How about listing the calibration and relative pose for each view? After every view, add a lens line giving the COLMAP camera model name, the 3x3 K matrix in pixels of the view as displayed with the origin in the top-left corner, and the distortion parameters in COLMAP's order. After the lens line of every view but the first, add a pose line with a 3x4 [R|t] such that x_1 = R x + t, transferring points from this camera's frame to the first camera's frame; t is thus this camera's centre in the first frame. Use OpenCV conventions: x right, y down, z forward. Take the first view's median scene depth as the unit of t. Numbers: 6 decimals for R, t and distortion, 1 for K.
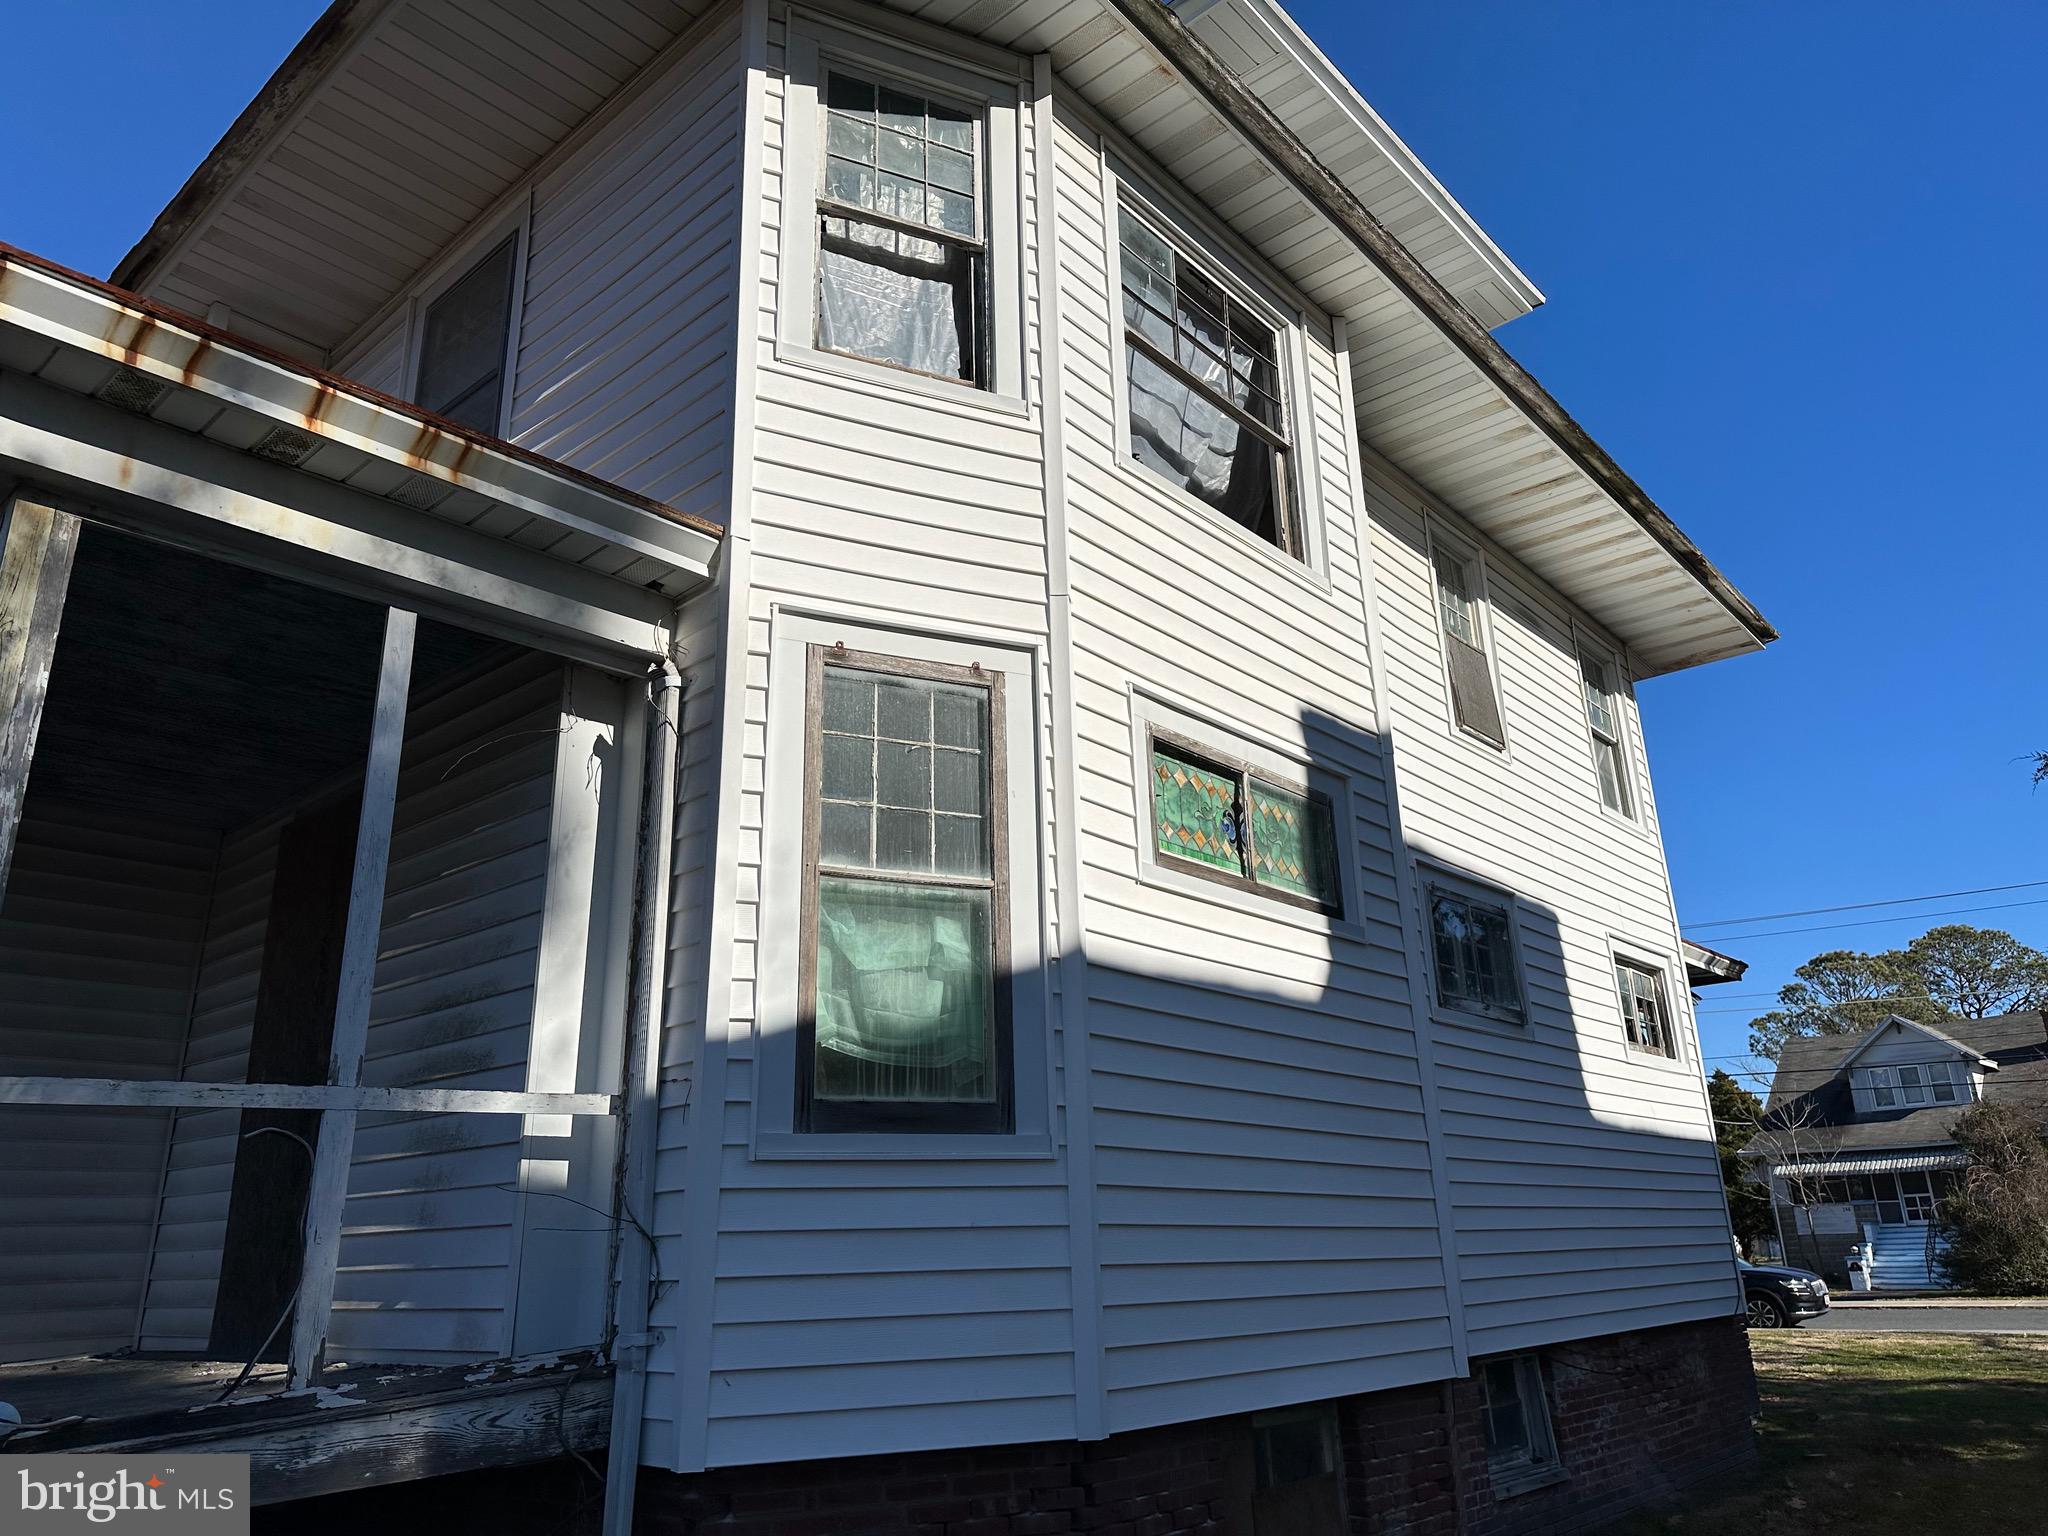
lens RADIAL K [[1419.5, 0, 995.4], [0, 1419.5, 765.0], [0, 0, 1]] dist [0.094023, -0.133290]
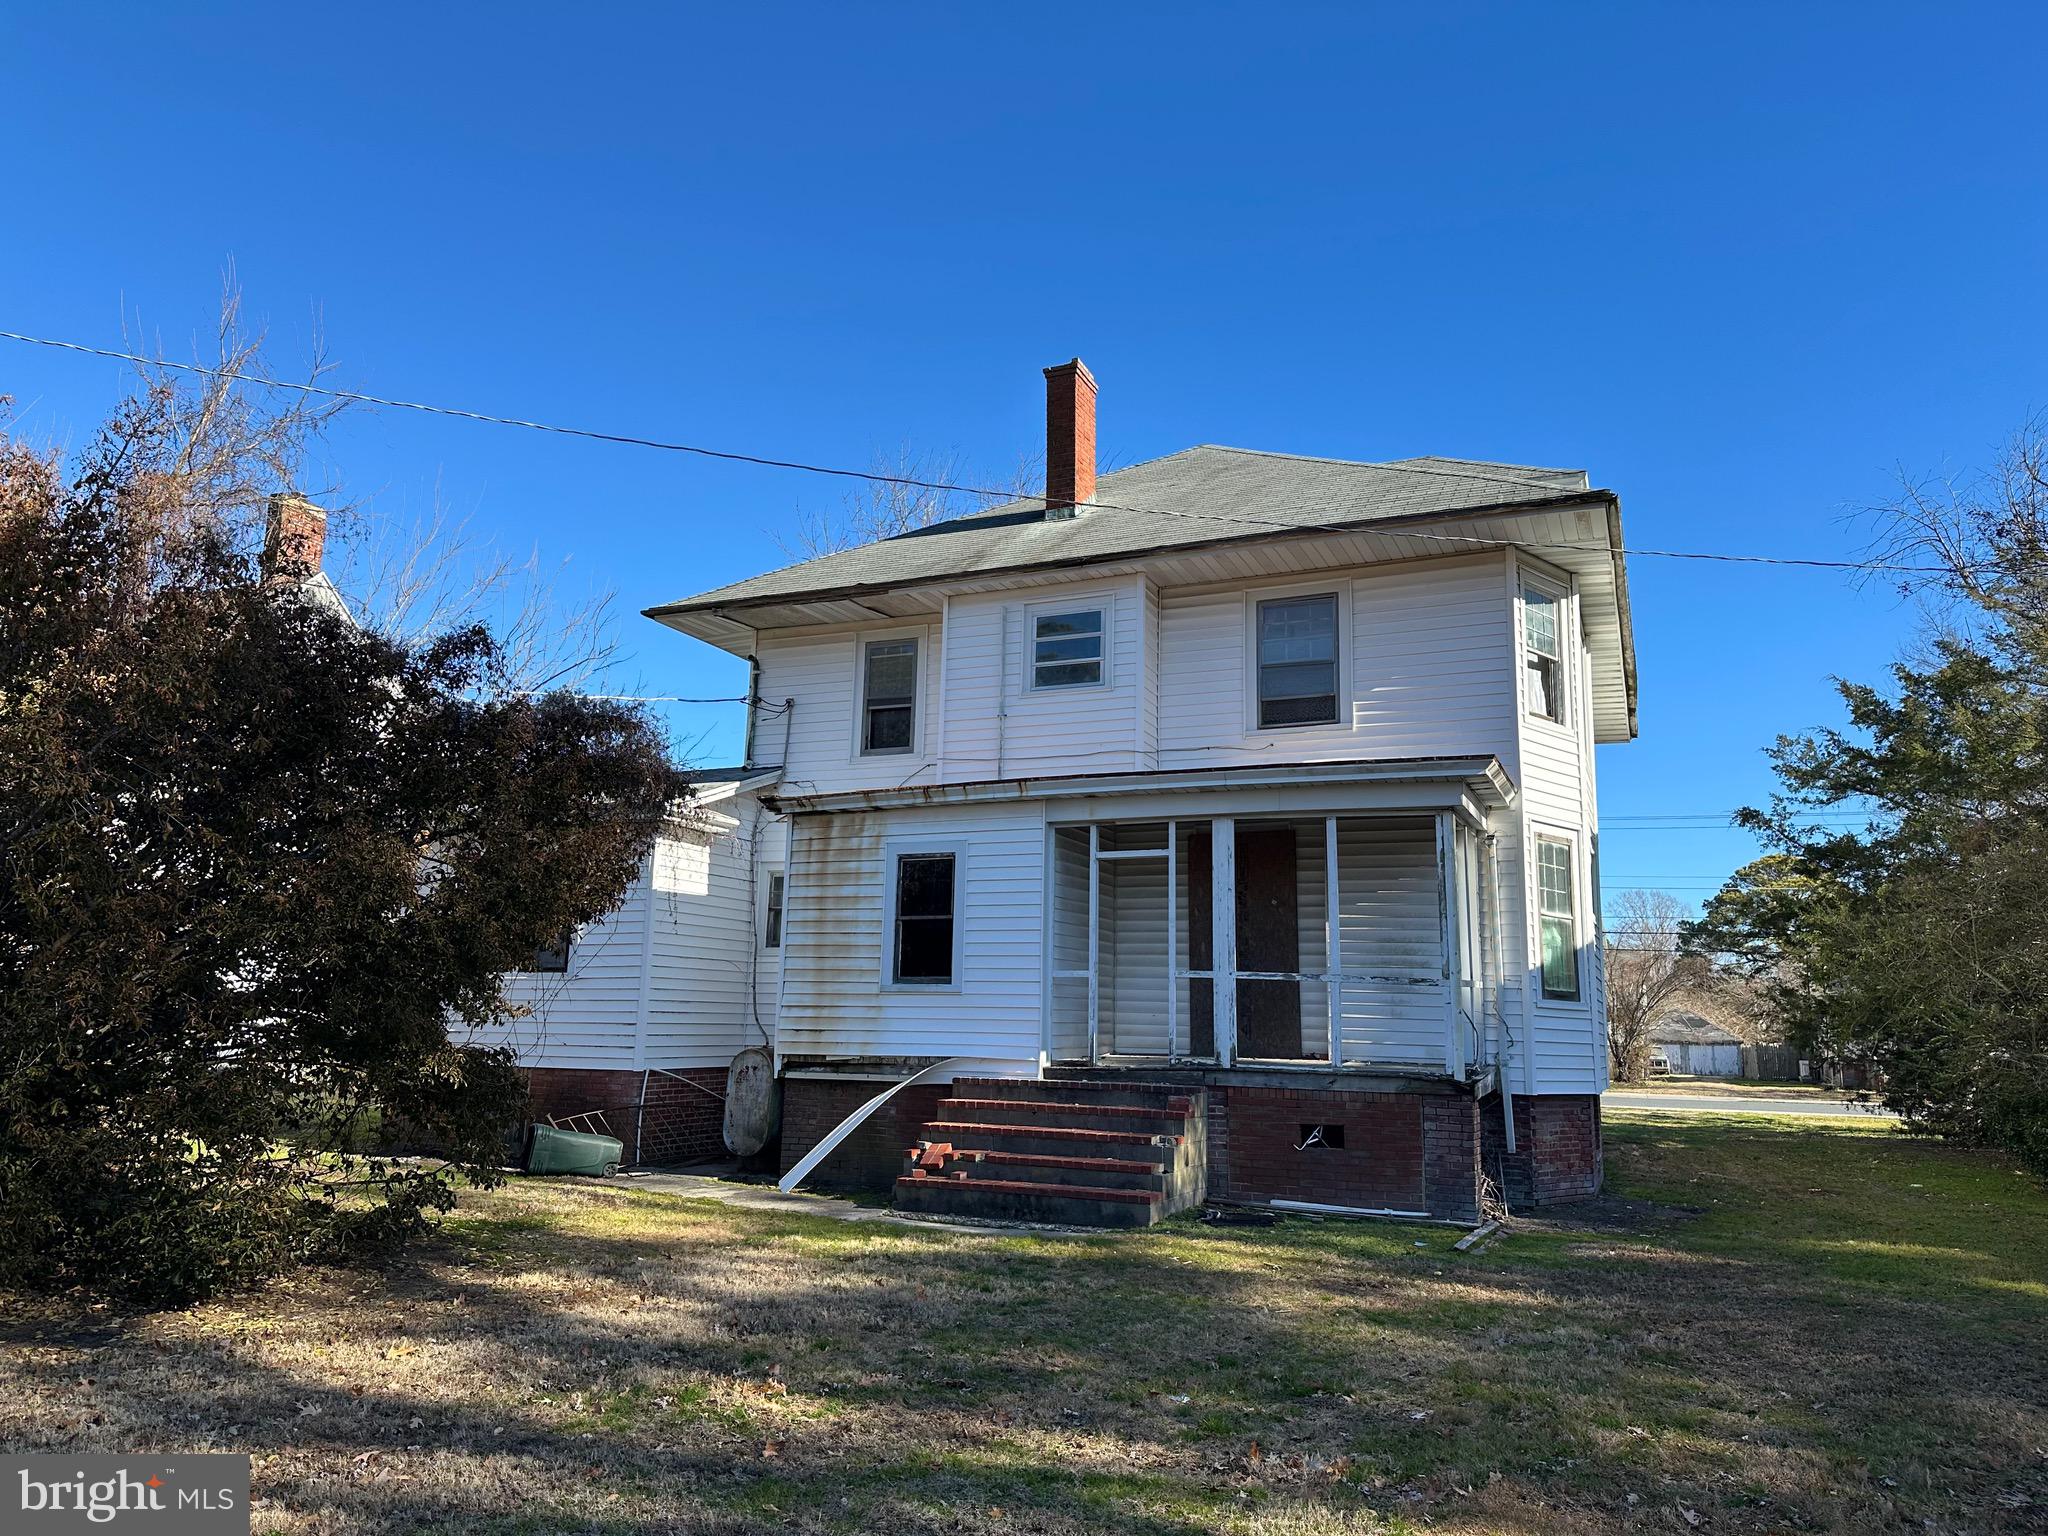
lens RADIAL K [[1419.5, 0, 995.4], [0, 1419.5, 765.0], [0, 0, 1]] dist [0.094023, -0.133290]
pose [[0.950103, 0.107887, 0.292686, -1.695484], [-0.151754, 0.979630, 0.131517, -0.362801], [-0.272535, -0.169371, 0.947121, -1.189383]]
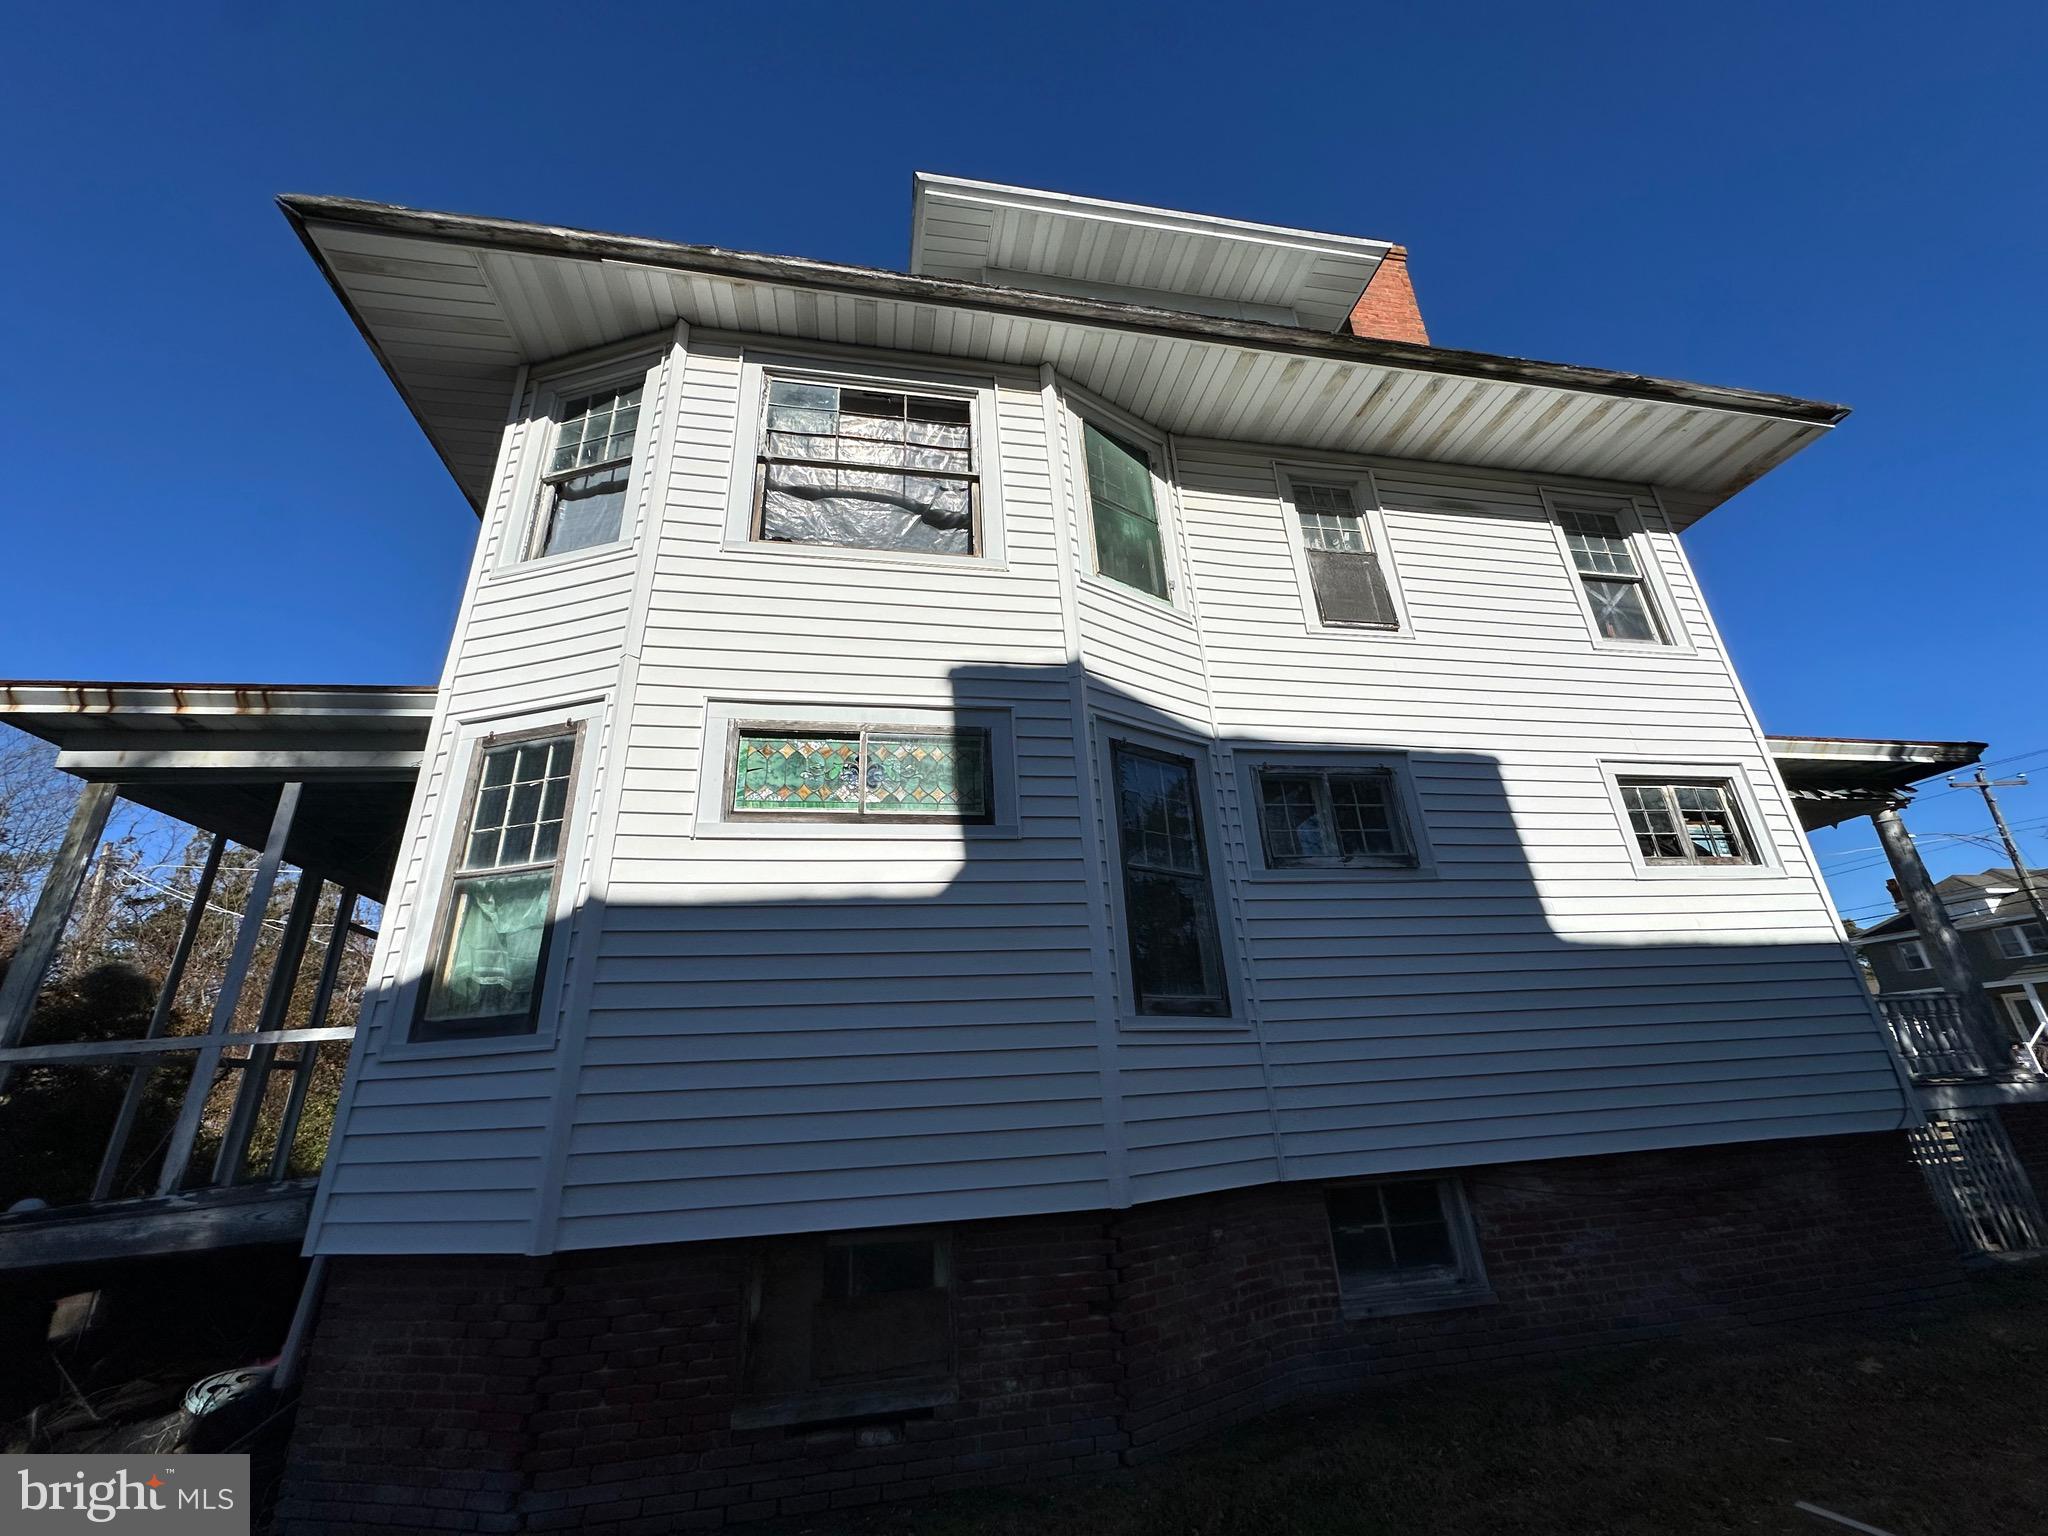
lens RADIAL K [[810.2, 0, 1024.0], [0, 810.2, 768.0], [0, 0, 1]] dist [-0.002411, -0.000529]
pose [[0.793026, -0.241125, -0.559436, 0.733540], [0.225147, 0.969319, -0.098634, 0.150959], [0.566056, -0.047736, 0.822984, 0.491344]]
